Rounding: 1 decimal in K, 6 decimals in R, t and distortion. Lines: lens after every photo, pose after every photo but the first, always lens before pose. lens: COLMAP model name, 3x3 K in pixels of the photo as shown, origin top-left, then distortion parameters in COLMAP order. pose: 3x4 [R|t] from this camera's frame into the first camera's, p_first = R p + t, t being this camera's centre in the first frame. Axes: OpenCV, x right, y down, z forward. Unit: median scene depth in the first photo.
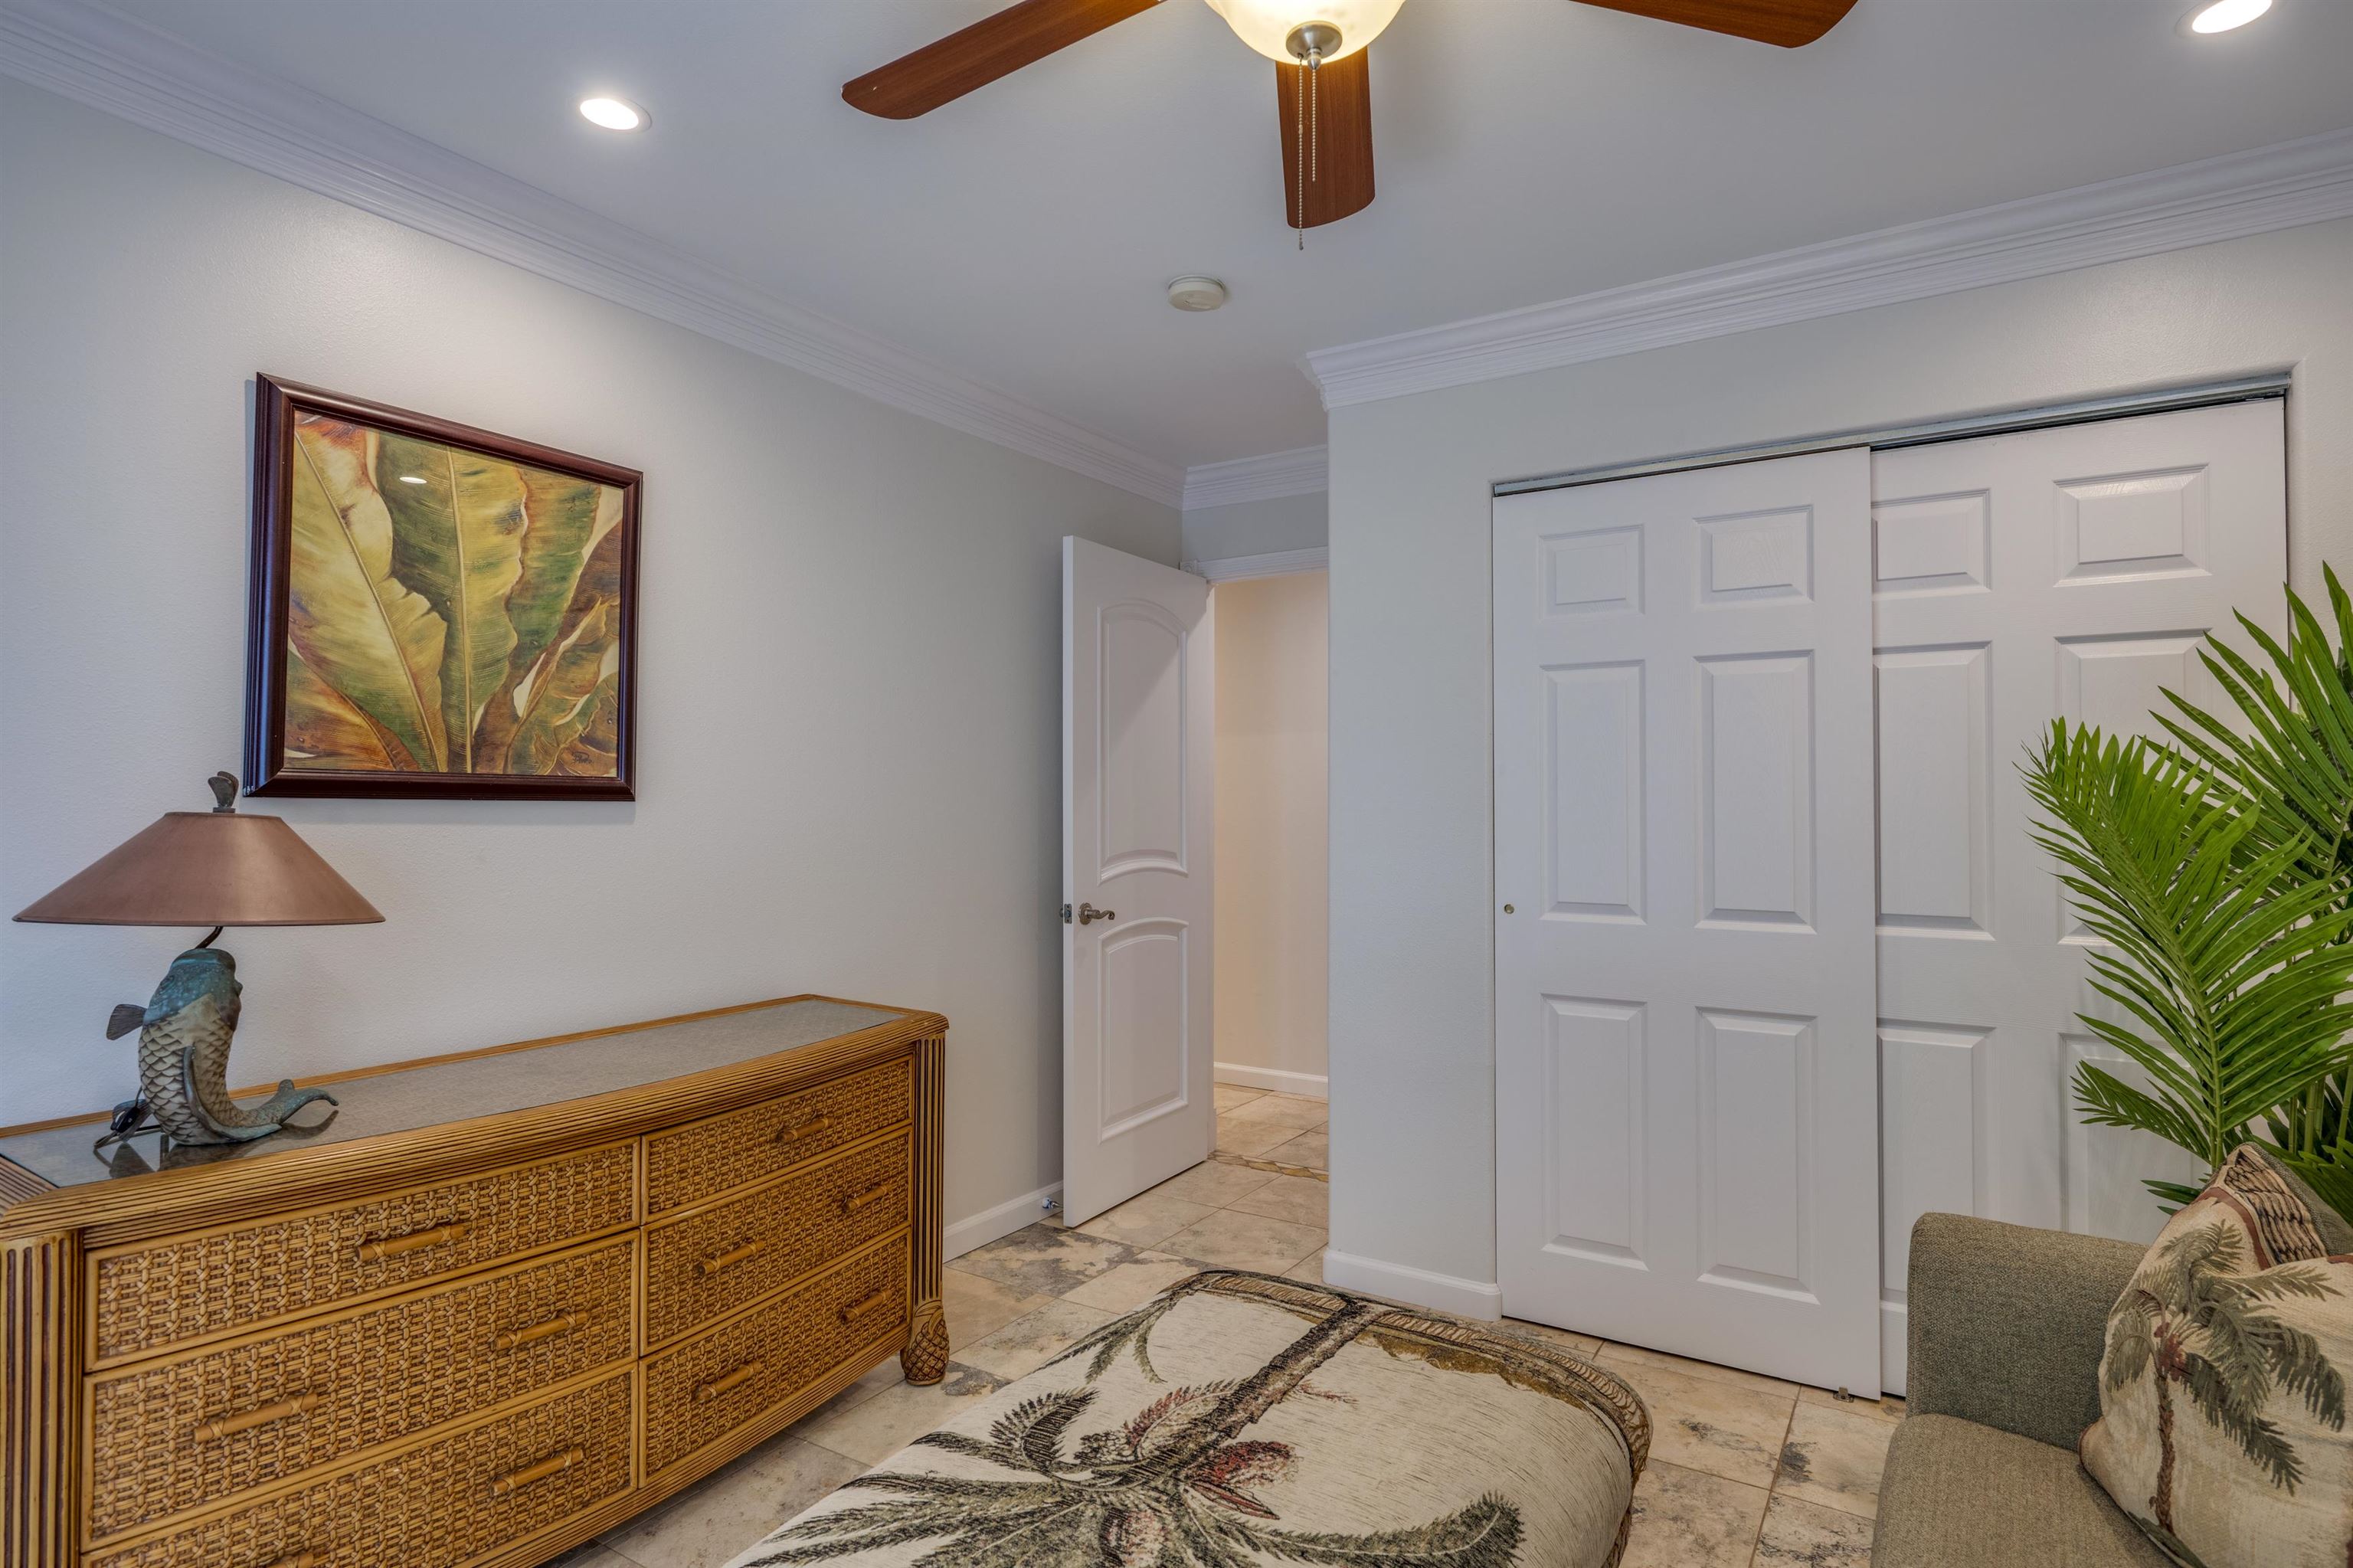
lens RADIAL K [[1220.0, 0, 1182.7], [0, 1220.0, 787.3], [0, 0, 1]] dist [-0.001762, 0.000981]
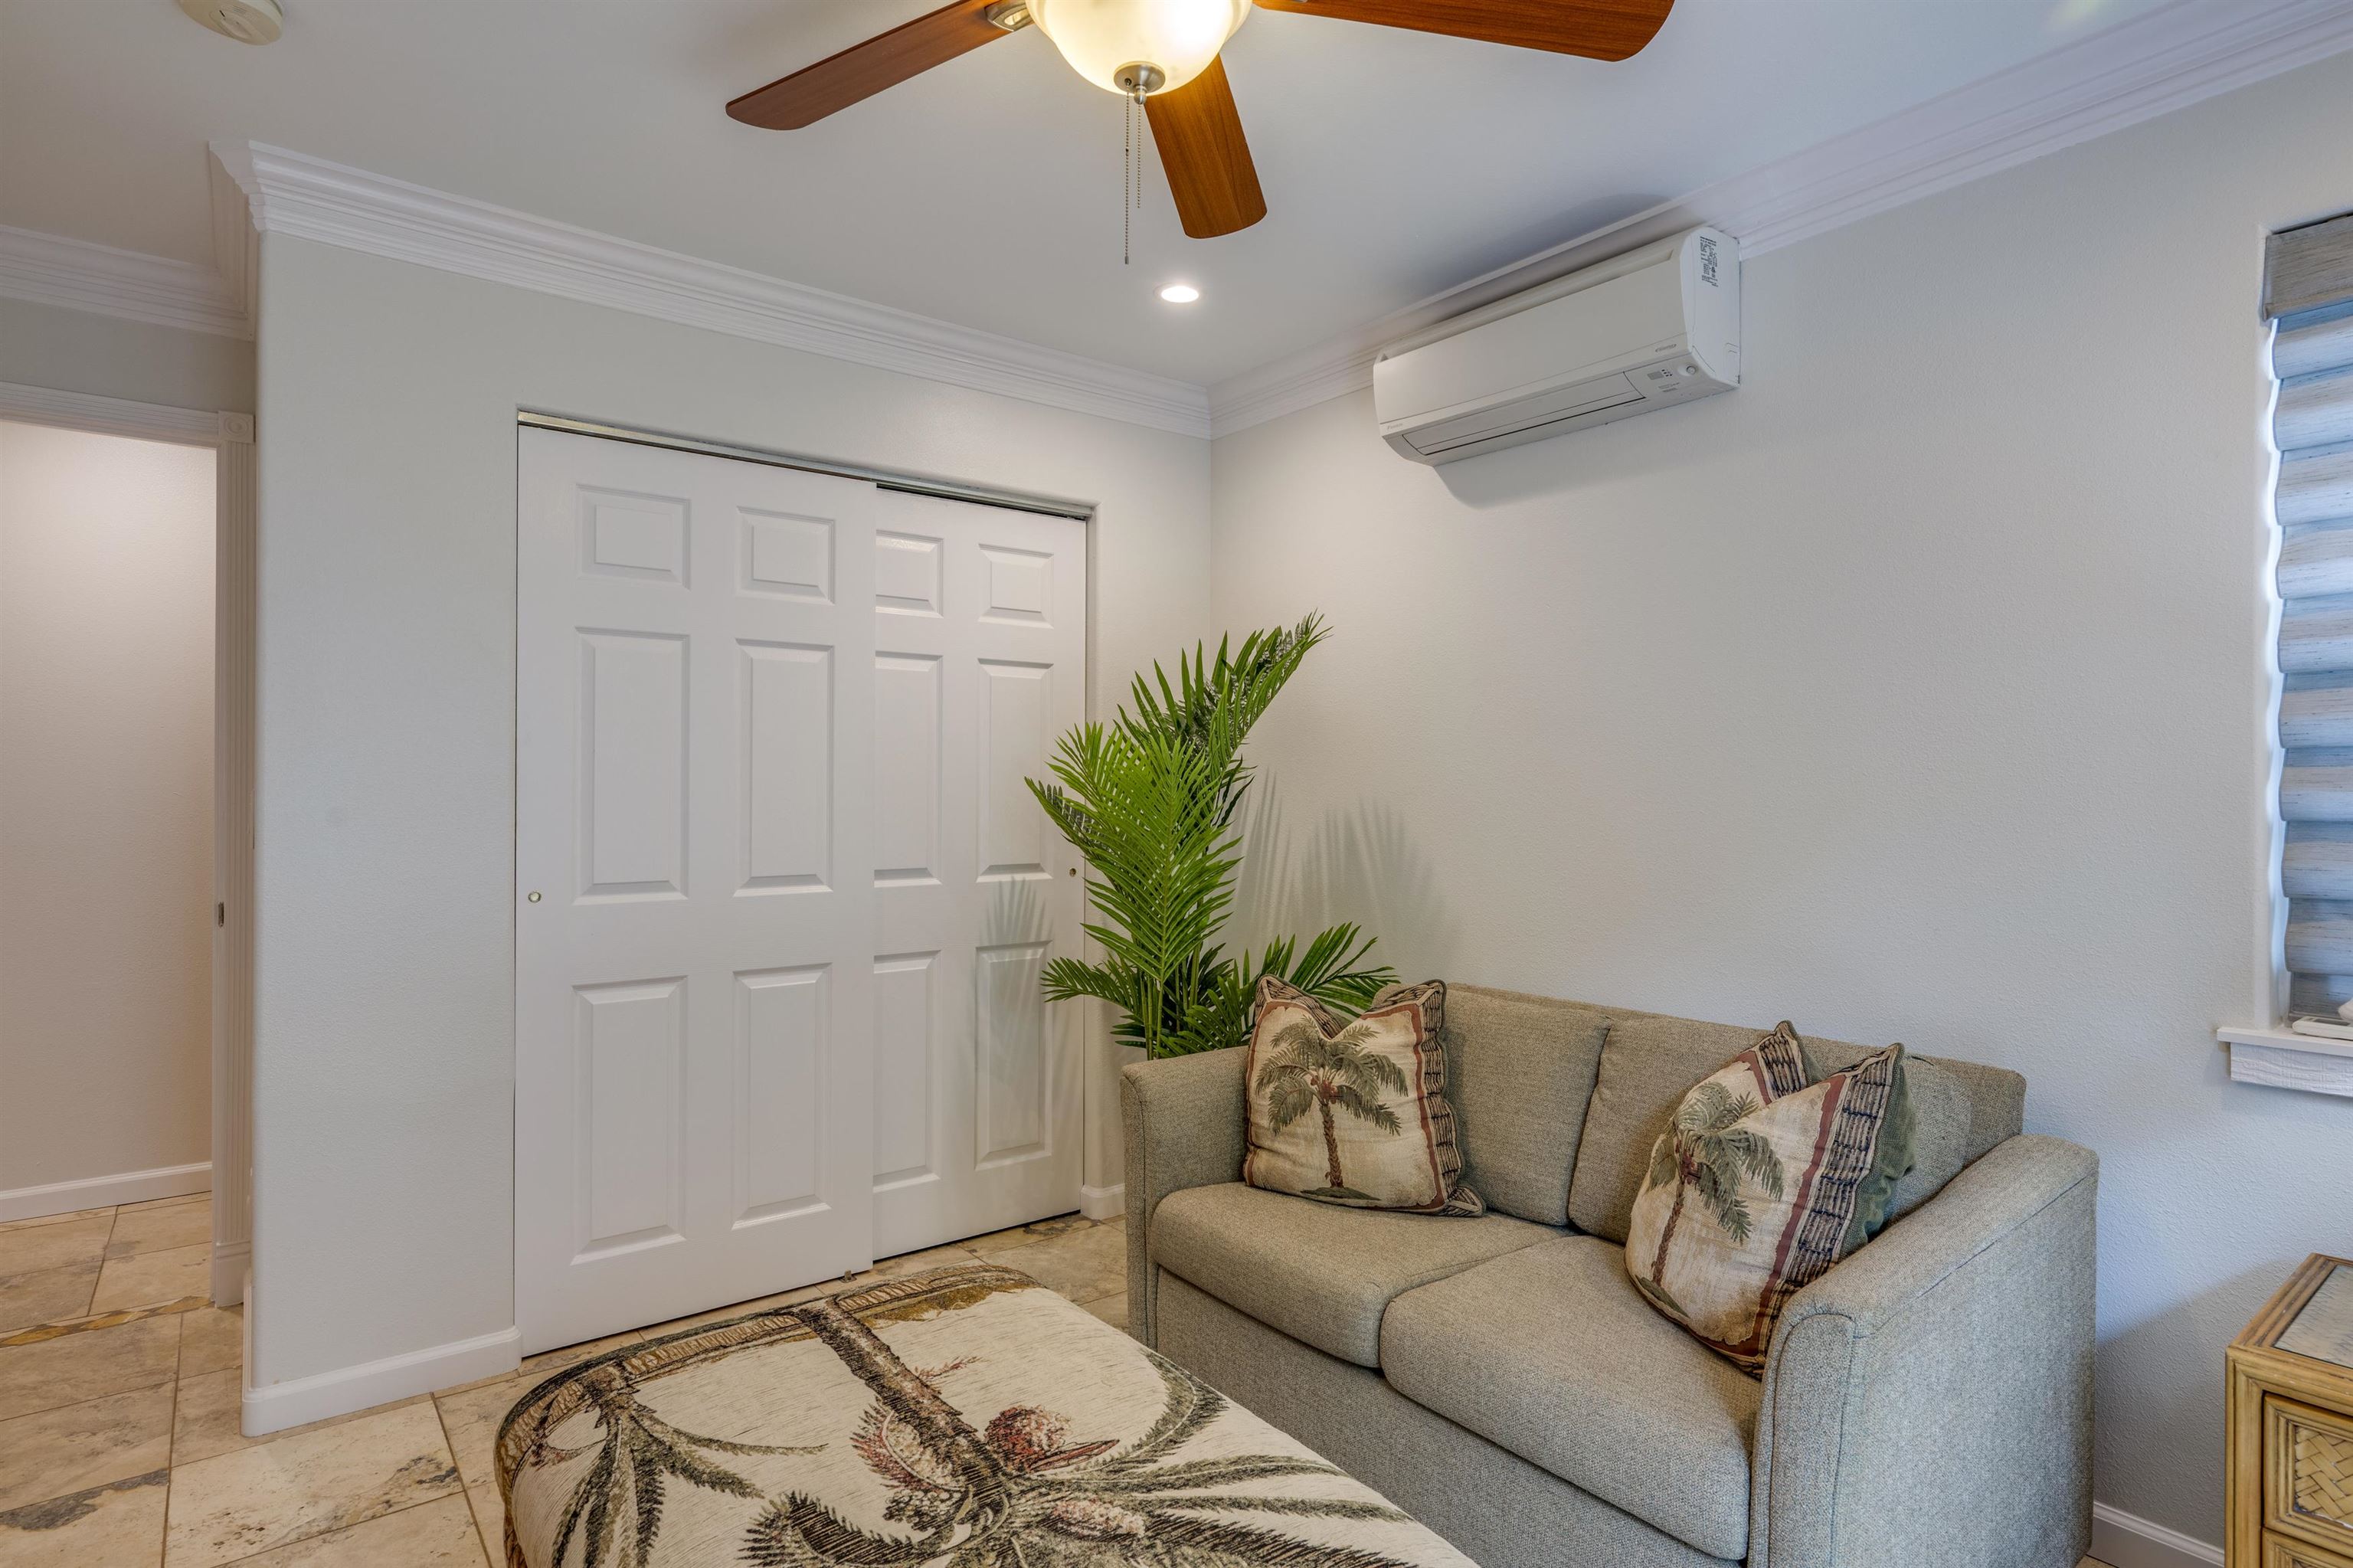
lens RADIAL K [[1220.0, 0, 1182.7], [0, 1220.0, 782.9], [0, 0, 1]] dist [-0.001762, 0.000981]
pose [[0.342500, 0.000046, 0.939518, -0.705478], [-0.017117, 0.999834, 0.006191, 0.006131], [-0.939362, -0.018202, 0.342444, 0.449228]]
